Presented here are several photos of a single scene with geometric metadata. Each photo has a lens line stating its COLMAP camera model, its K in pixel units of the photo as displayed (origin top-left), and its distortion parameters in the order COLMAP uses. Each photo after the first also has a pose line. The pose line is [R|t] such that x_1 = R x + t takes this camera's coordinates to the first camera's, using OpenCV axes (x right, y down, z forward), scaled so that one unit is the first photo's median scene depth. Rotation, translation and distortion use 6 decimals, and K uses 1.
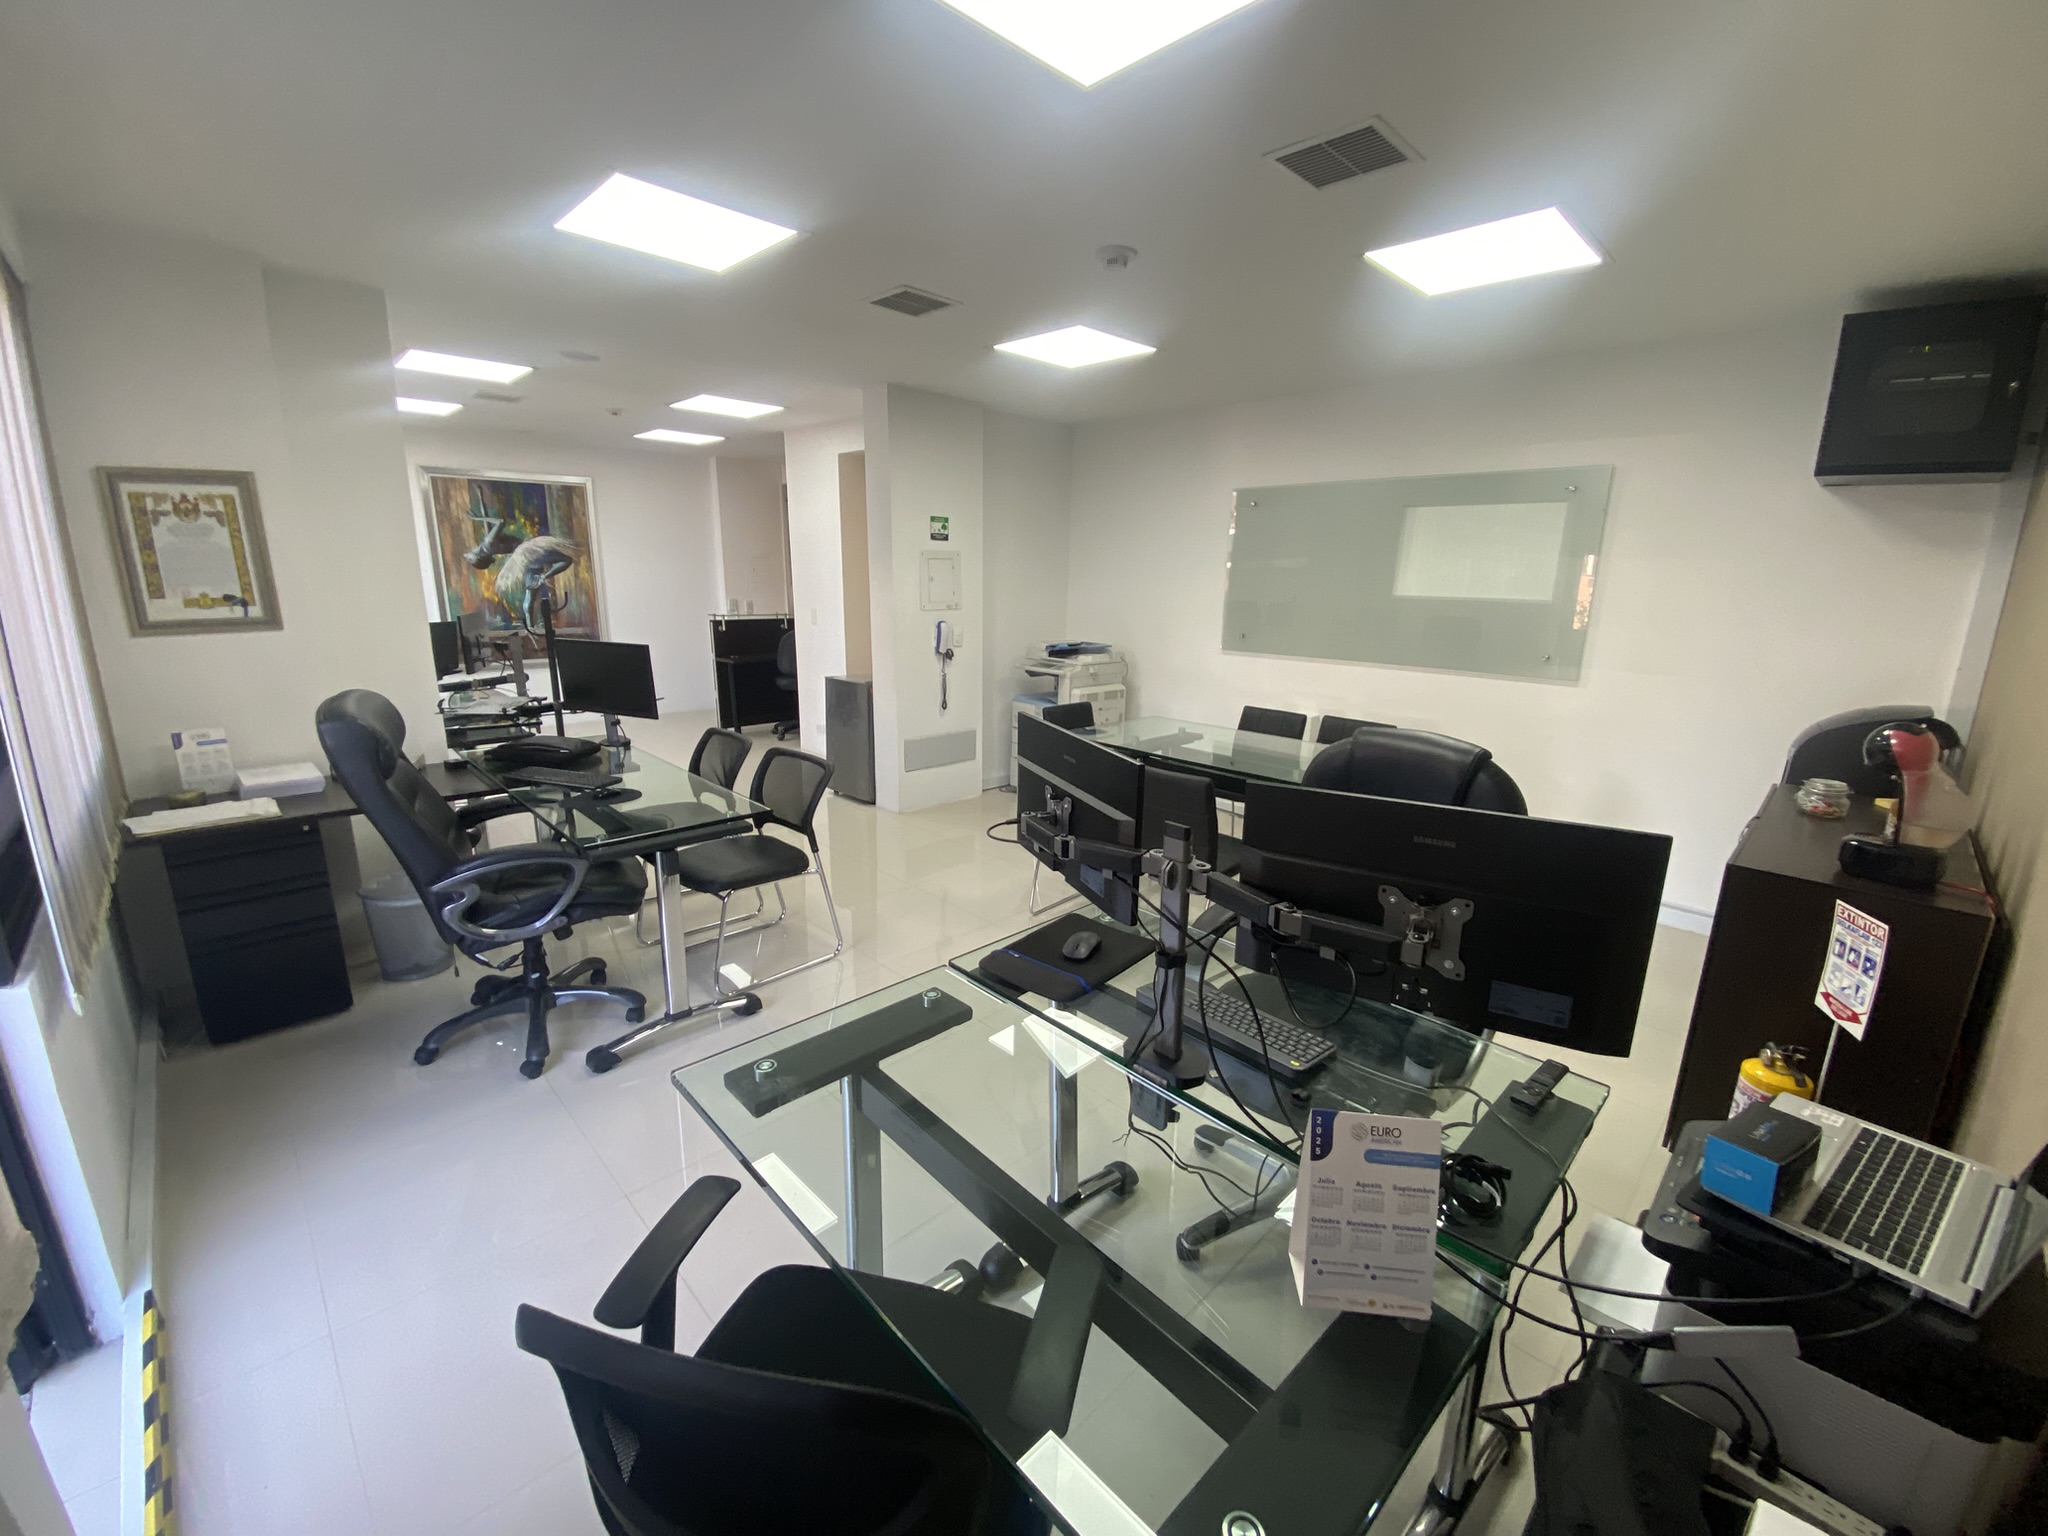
lens RADIAL K [[847.8, 0, 1038.1], [0, 847.8, 779.2], [0, 0, 1]] dist [-0.004718, -0.003261]
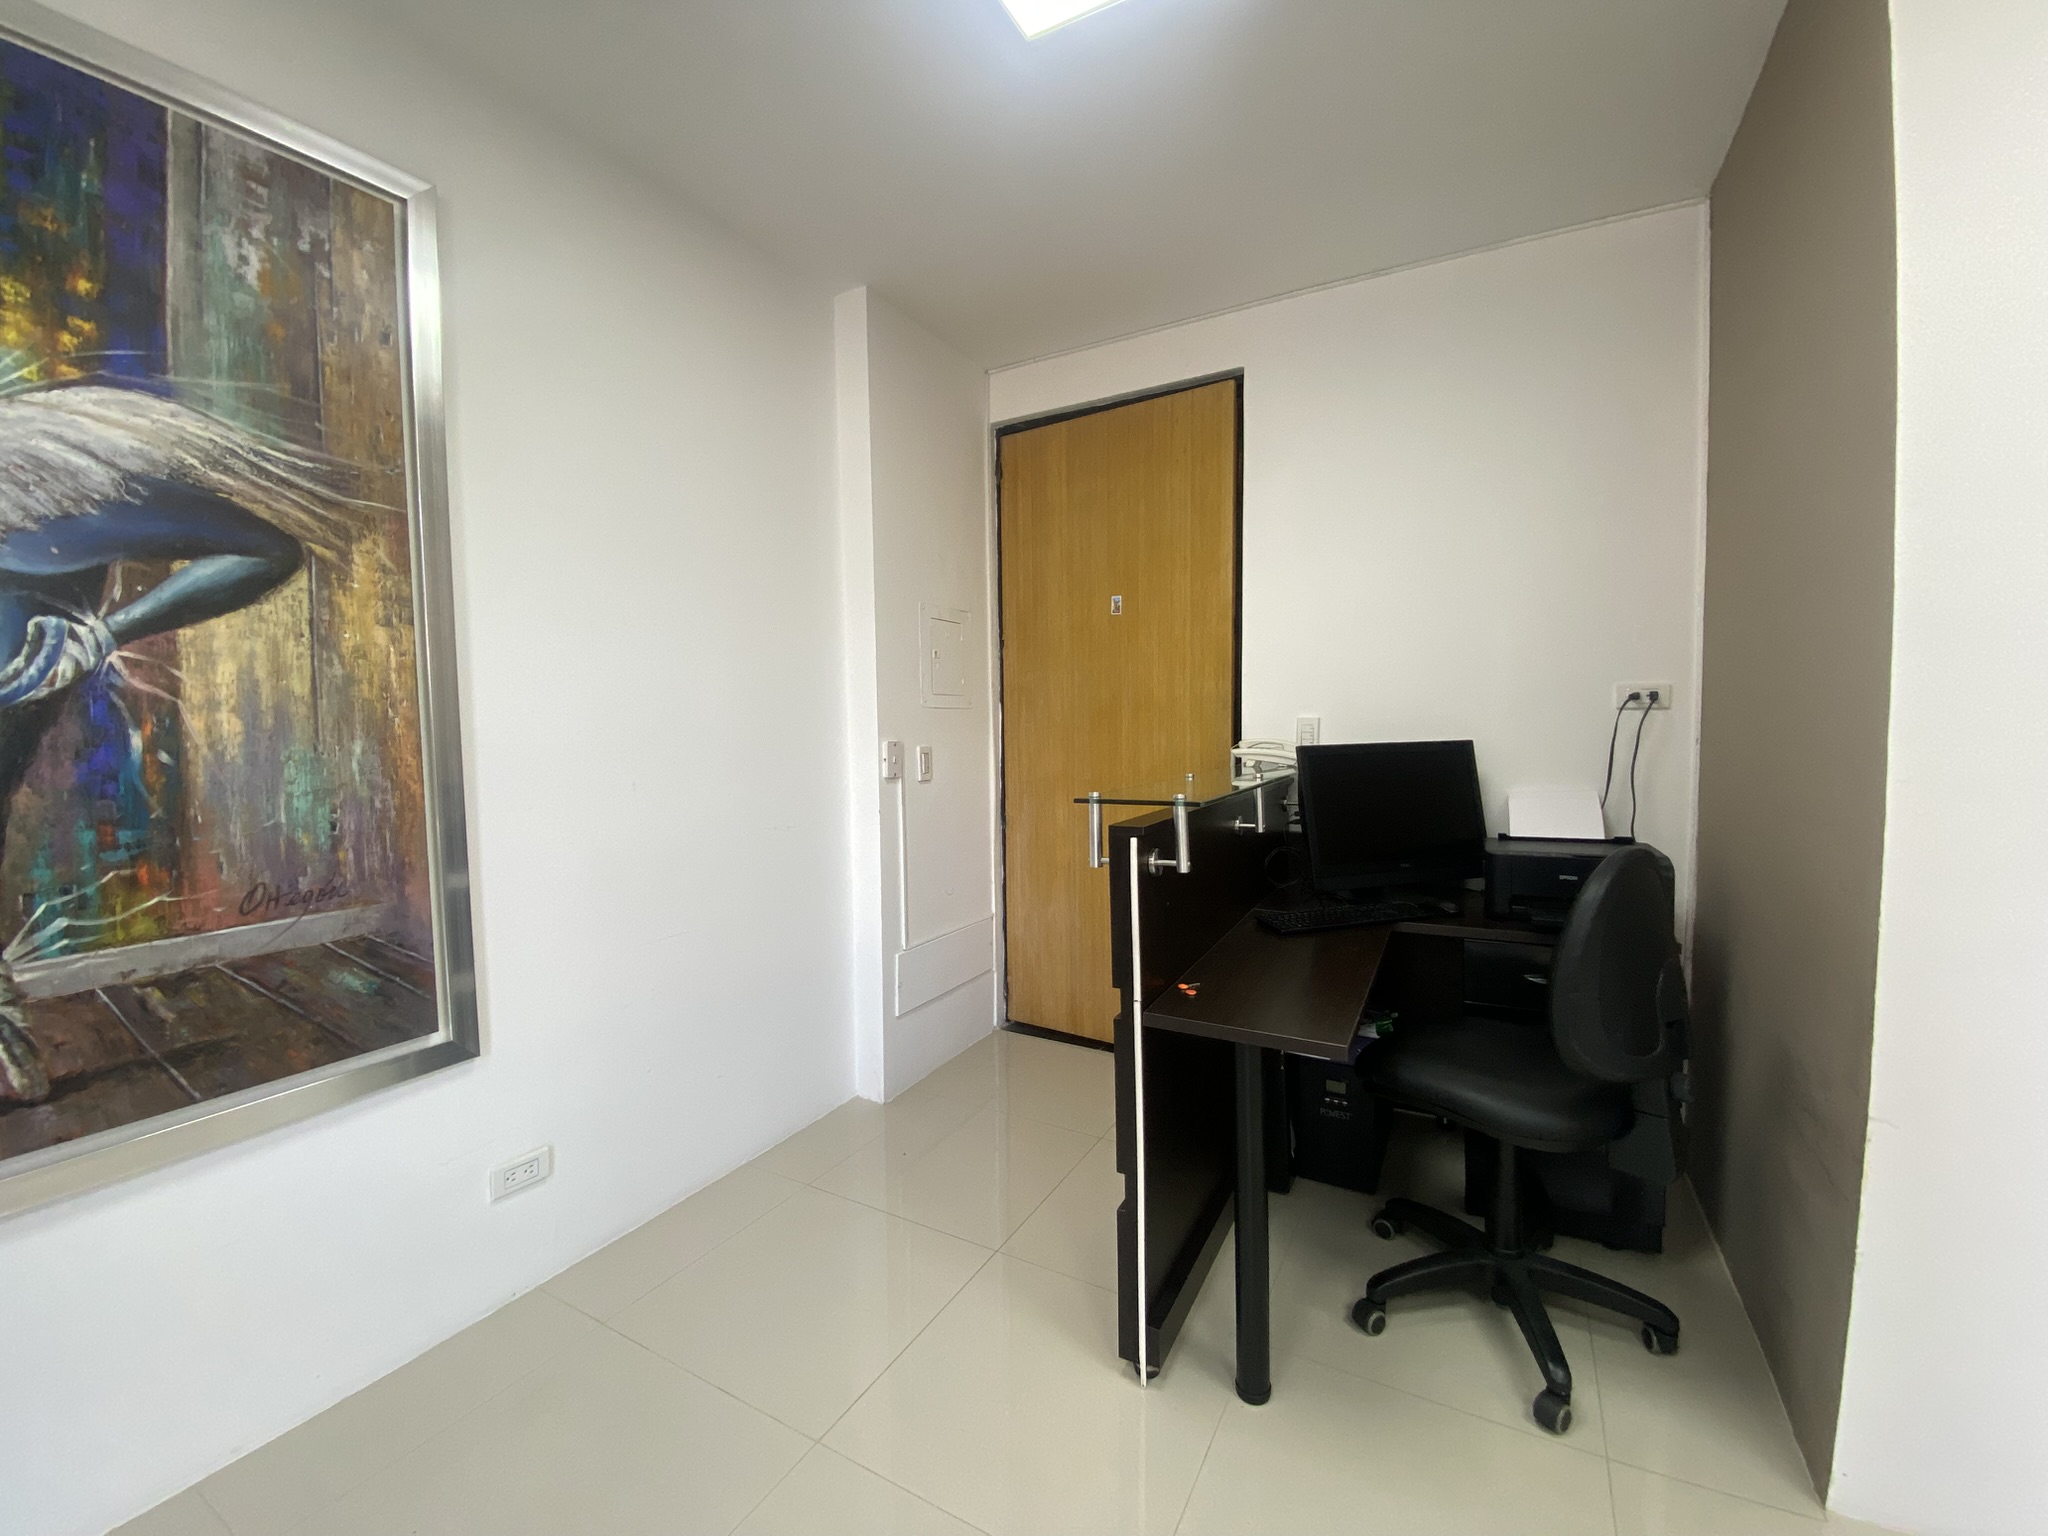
lens RADIAL K [[847.8, 0, 1008.5], [0, 847.8, 765.3], [0, 0, 1]] dist [-0.004718, -0.003261]
pose [[0.959633, -0.048731, 0.277003, -0.472692], [0.099435, 0.980054, -0.172065, -0.172629], [-0.263093, 0.192663, 0.945338, 0.823361]]
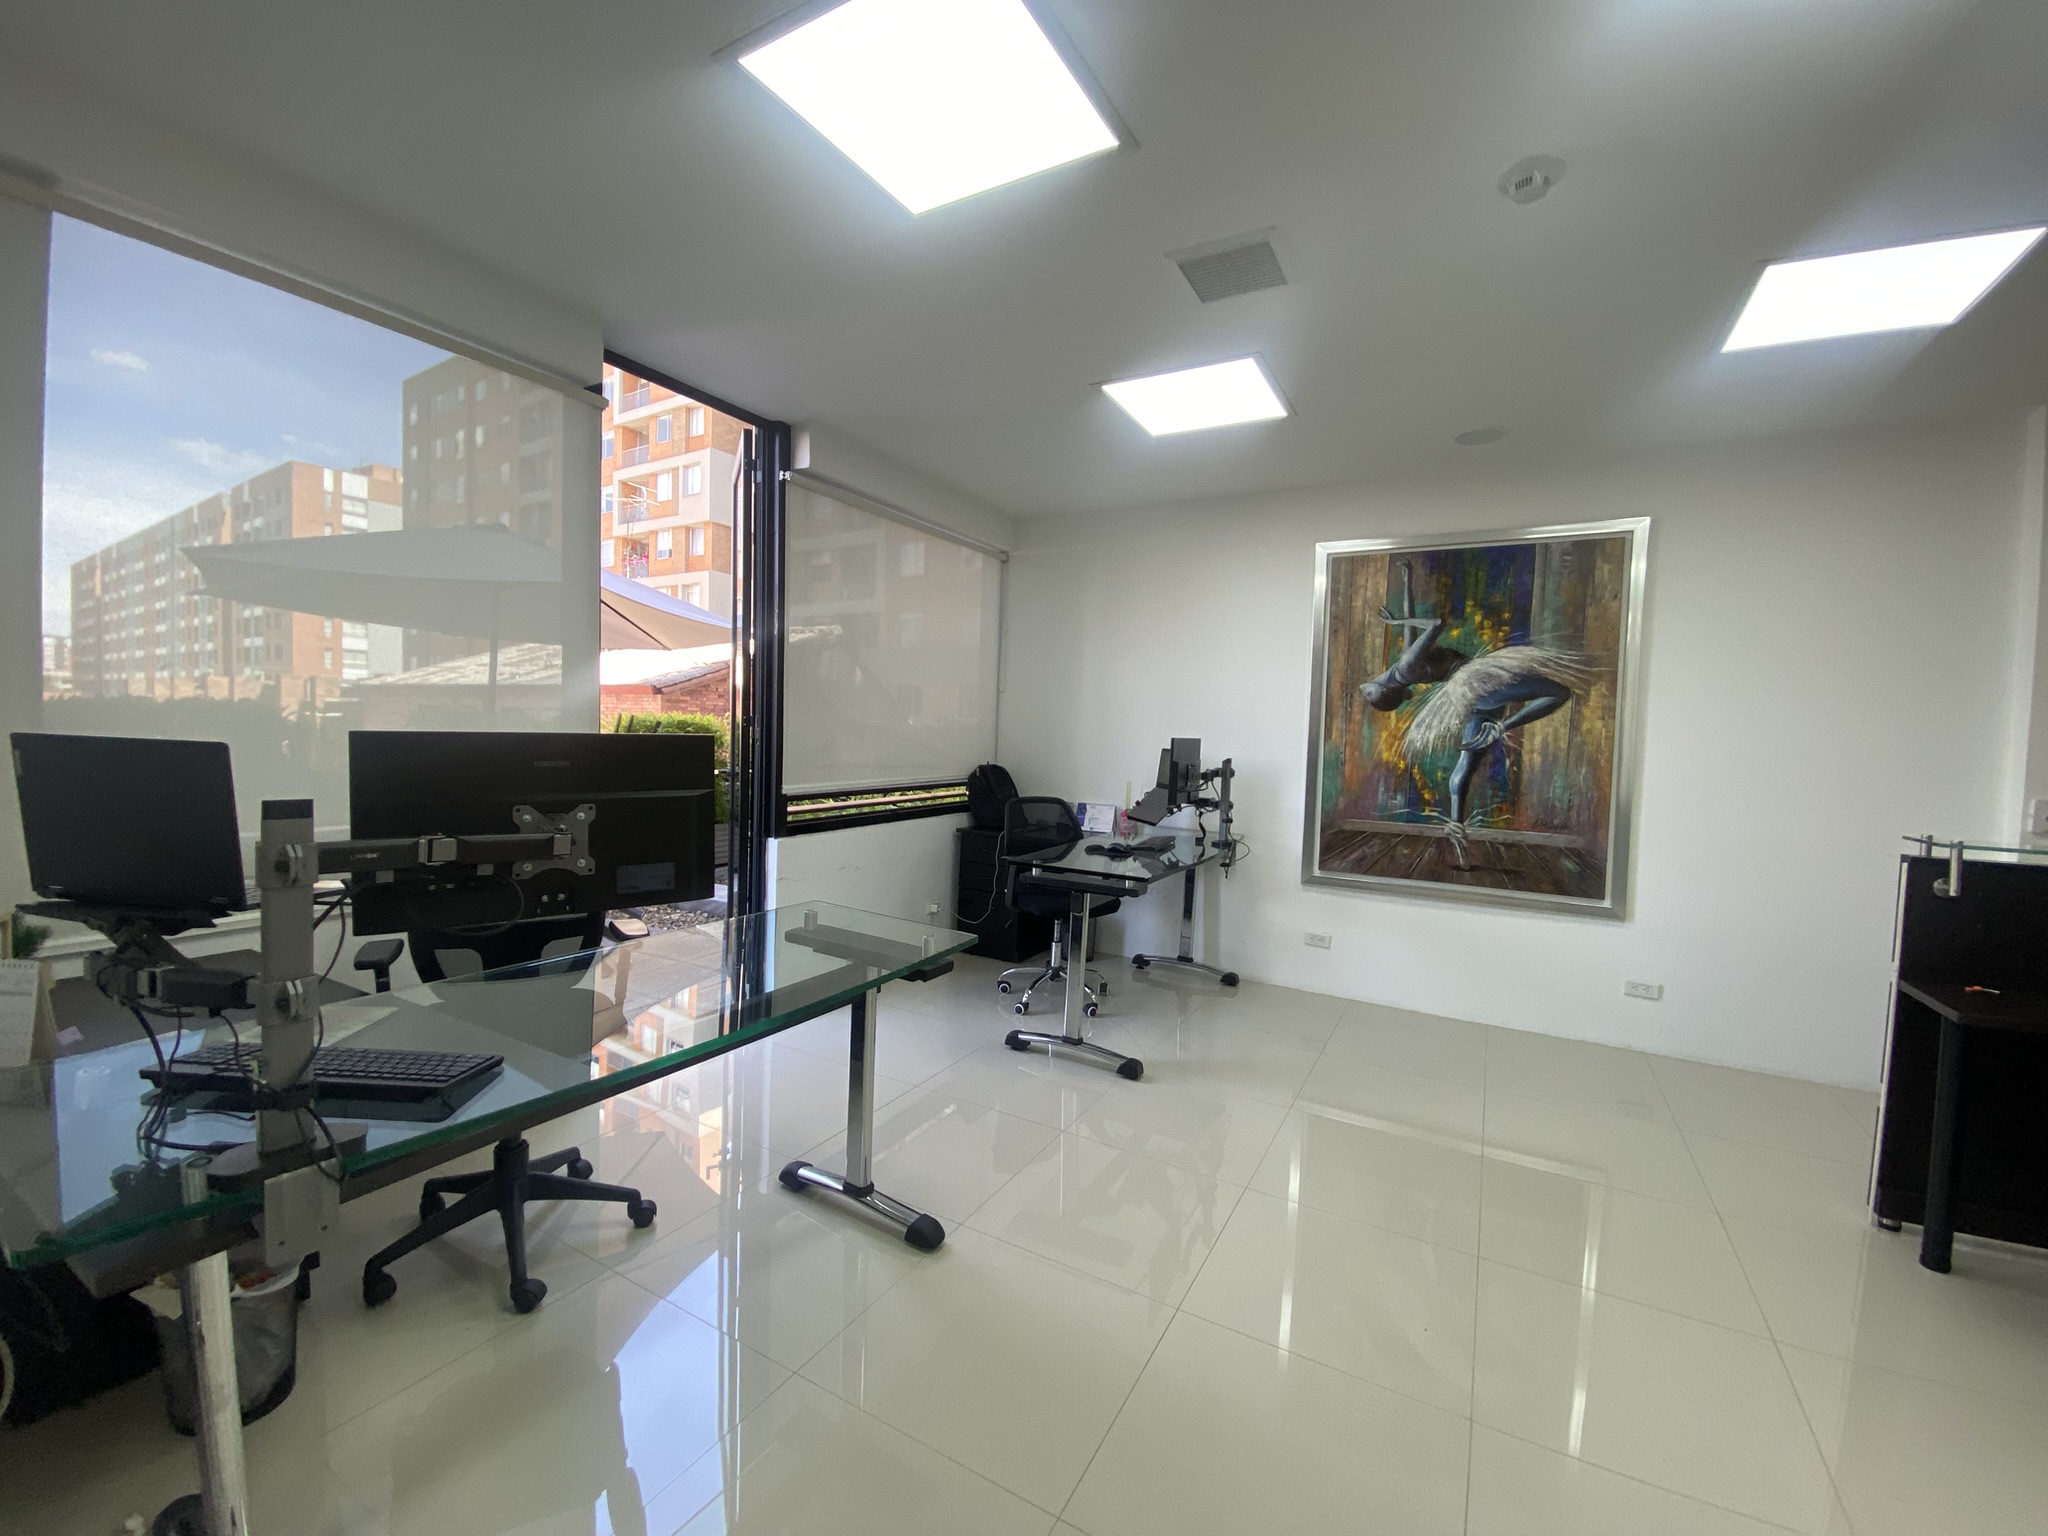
lens RADIAL K [[847.8, 0, 1008.9], [0, 847.8, 775.9], [0, 0, 1]] dist [-0.004718, -0.003261]
pose [[0.256206, 0.044076, -0.965617, -0.179718], [-0.258014, 0.965834, -0.024373, -0.126447], [0.931551, 0.255387, 0.258825, 0.619623]]
